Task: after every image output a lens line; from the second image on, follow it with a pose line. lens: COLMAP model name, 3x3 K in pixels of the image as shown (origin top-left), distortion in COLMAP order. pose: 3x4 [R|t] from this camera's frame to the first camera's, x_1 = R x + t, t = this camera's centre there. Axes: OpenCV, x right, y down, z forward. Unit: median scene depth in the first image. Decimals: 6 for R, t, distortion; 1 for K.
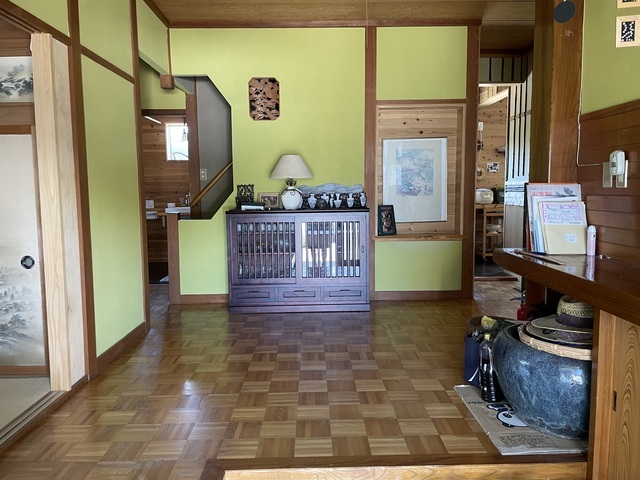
lens RADIAL K [[490.5, 0, 316.9], [0, 490.5, 238.3], [0, 0, 1]] dist [0.103314, -0.130610]
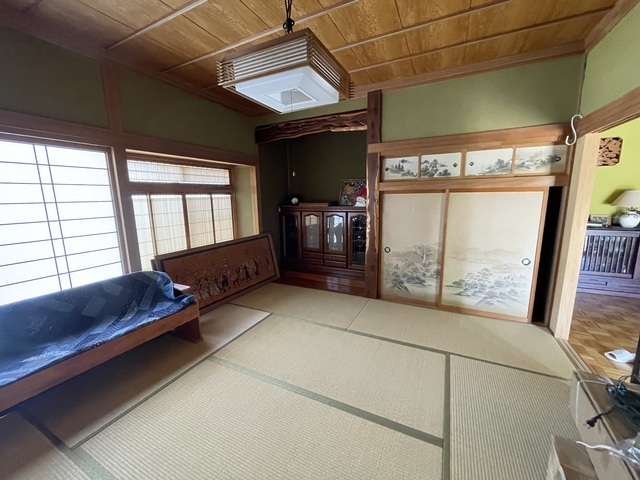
lens RADIAL K [[255.8, 0, 320.4], [0, 255.8, 238.4], [0, 0, 1]] dist [0.001019, 0.000088]
pose [[0.887412, 0.071827, -0.455348, -0.812746], [-0.037977, 0.995820, 0.083071, -0.084701], [0.459411, -0.056425, 0.886430, -0.160094]]
